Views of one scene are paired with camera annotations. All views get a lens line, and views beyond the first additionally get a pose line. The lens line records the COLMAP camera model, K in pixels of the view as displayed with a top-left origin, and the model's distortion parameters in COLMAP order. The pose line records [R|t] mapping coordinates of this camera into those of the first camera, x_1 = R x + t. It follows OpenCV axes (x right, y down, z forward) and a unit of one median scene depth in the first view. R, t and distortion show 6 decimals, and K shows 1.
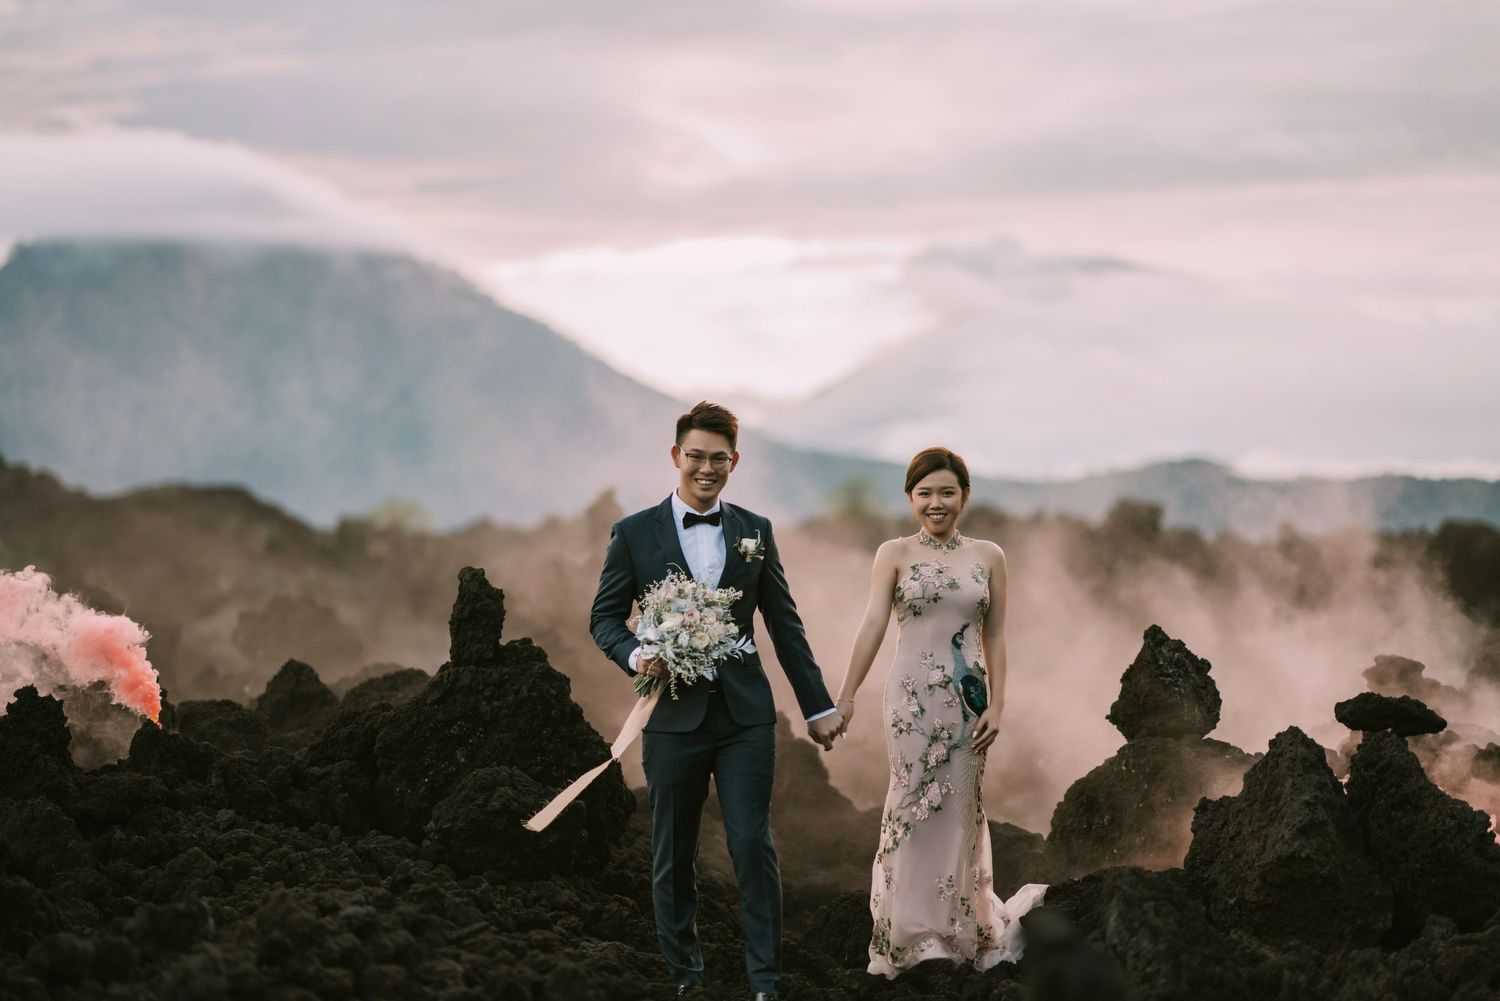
lens RADIAL K [[3665.8, 0, 770.0], [0, 3665.8, 502.2], [0, 0, 1]] dist [0.283417, -0.582355]
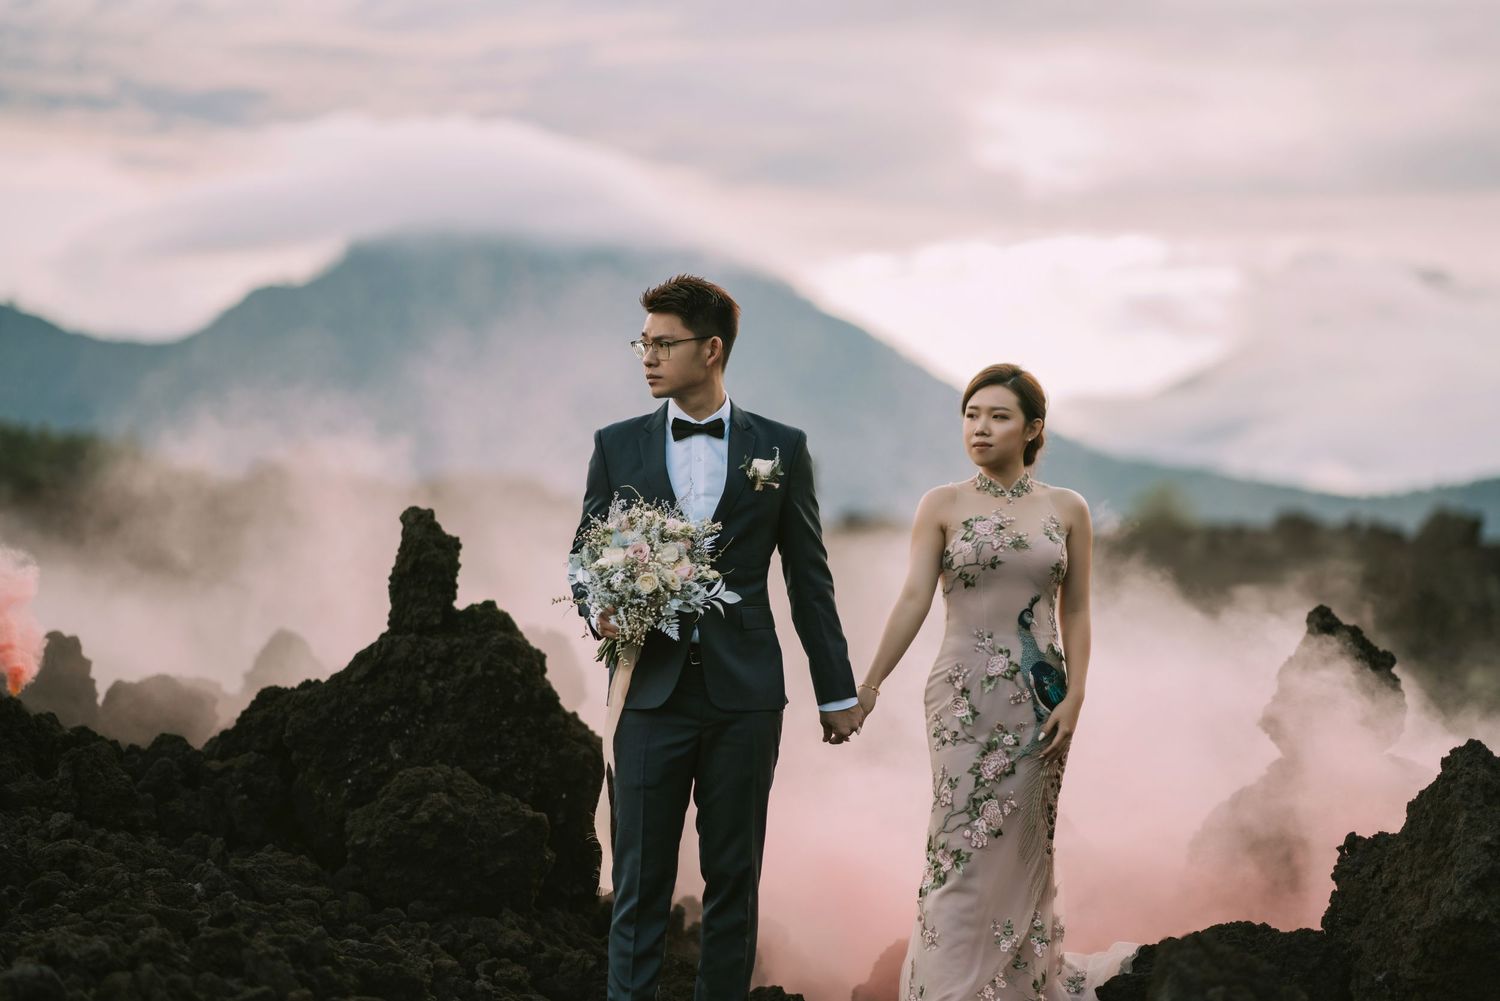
lens RADIAL K [[3665.8, 0, 770.0], [0, 3665.8, 502.2], [0, 0, 1]] dist [0.283417, -0.582355]
pose [[0.996106, 0.020232, -0.085808, 0.061322], [-0.020312, 0.999794, -0.000067, 0.015666], [0.085789, 0.001810, 0.996312, 0.242731]]
